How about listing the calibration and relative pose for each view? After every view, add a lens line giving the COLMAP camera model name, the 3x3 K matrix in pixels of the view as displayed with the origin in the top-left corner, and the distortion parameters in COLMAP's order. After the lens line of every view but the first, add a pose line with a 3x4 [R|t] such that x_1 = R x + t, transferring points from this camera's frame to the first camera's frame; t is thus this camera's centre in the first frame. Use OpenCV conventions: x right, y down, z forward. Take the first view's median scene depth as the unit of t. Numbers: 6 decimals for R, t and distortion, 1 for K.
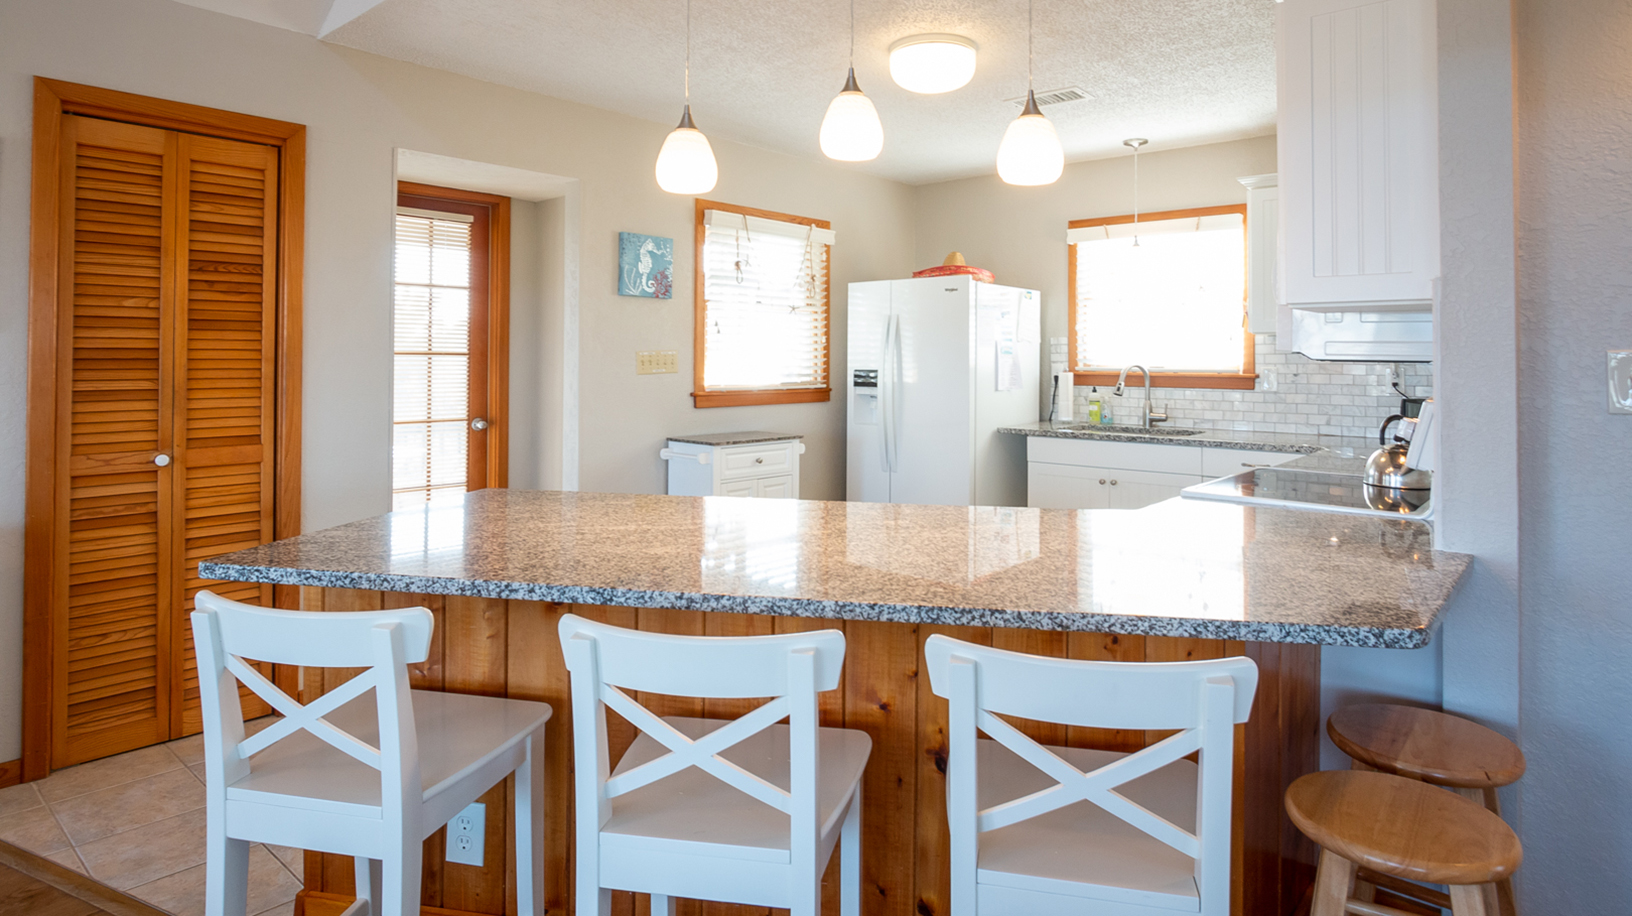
lens RADIAL K [[928.7, 0, 811.8], [0, 928.7, 338.8], [0, 0, 1]] dist [-0.021348, 0.000119]
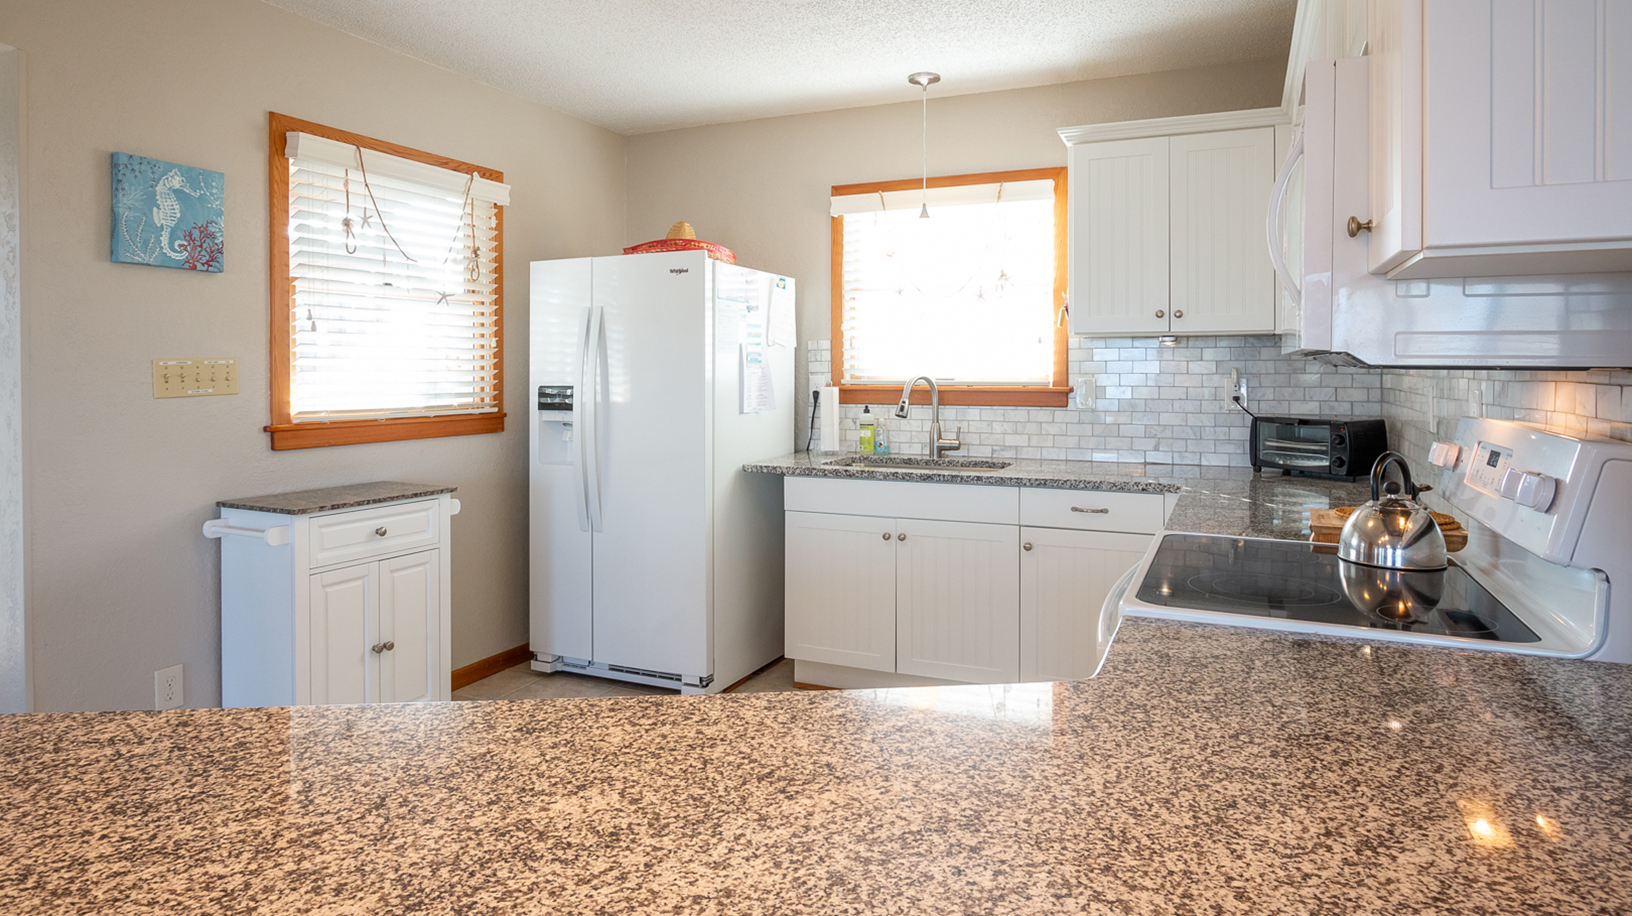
lens RADIAL K [[984.1, 0, 797.6], [0, 984.1, 377.6], [0, 0, 1]] dist [-0.029291, 0.001069]
pose [[0.959949, -0.007646, 0.280072, 0.027844], [-0.000417, 0.999587, 0.028720, 0.006308], [-0.280176, -0.027687, 0.959549, 0.260200]]
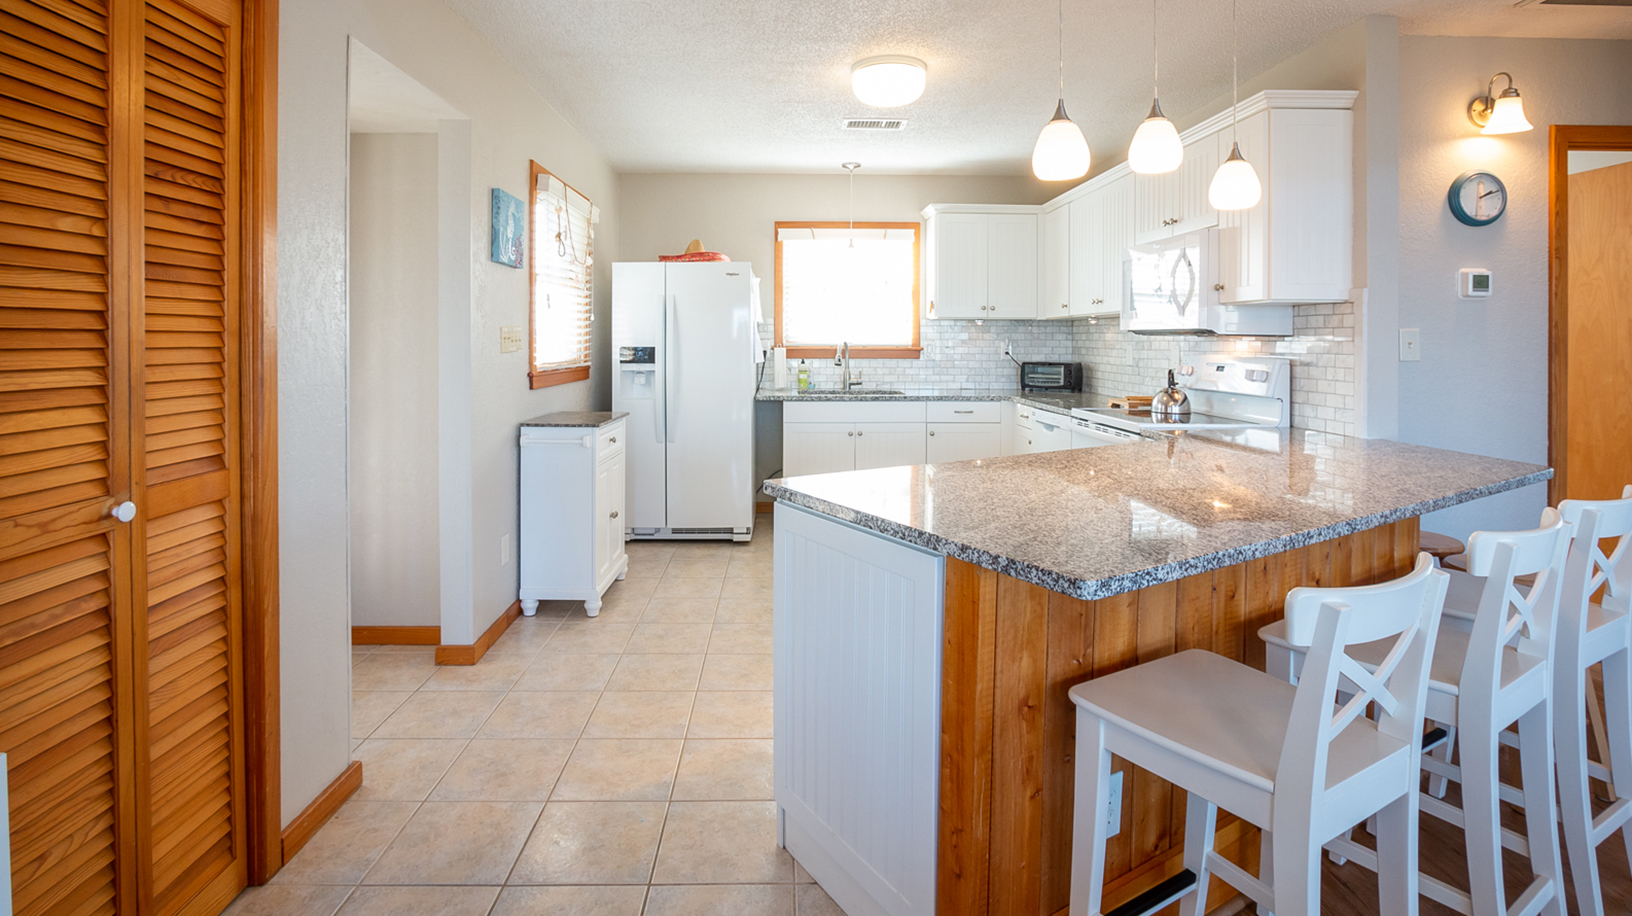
lens RADIAL K [[805.6, 0, 811.3], [0, 805.6, 344.0], [0, 0, 1]] dist [-0.011581, 0.000097]
pose [[0.740904, -0.006267, 0.671582, -0.428224], [-0.010997, 0.999709, 0.021460, 0.009020], [-0.671521, -0.023285, 0.740620, 0.214461]]
